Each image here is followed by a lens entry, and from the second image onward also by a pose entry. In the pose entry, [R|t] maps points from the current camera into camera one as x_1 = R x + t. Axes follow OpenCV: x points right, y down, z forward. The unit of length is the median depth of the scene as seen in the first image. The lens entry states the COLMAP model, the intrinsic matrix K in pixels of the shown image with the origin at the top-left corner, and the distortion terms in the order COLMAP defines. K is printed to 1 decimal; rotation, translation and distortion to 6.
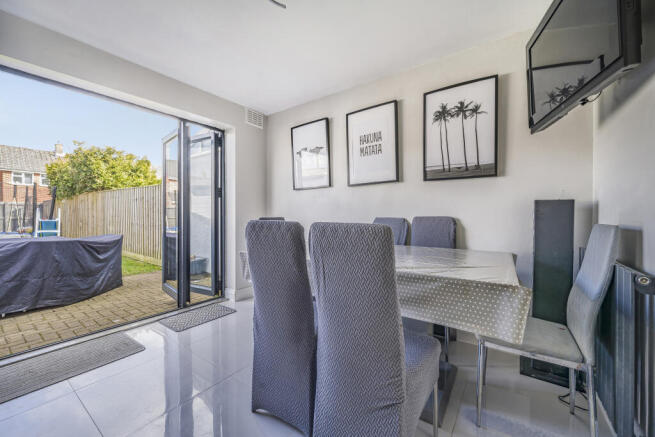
lens RADIAL K [[258.9, 0, 321.0], [0, 258.9, 217.3], [0, 0, 1]] dist [0.010260, -0.000058]
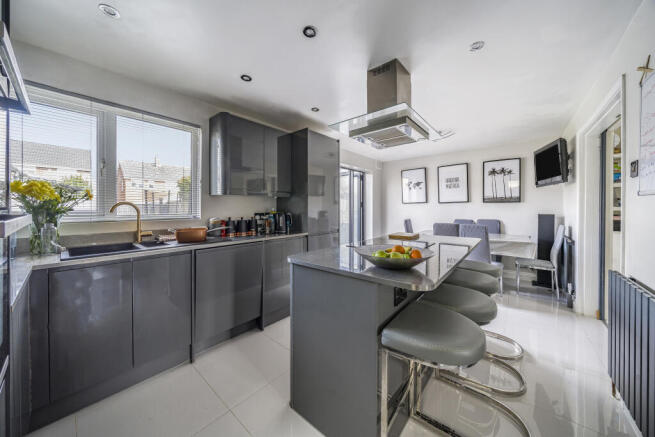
lens RADIAL K [[227.2, 0, 323.9], [0, 227.2, 210.8], [0, 0, 1]] dist [-0.002164, -0.000769]
pose [[0.998145, 0.003065, -0.060805, -0.769768], [-0.003412, 0.999978, -0.005605, -0.056978], [0.060786, 0.005802, 0.998134, -0.907408]]
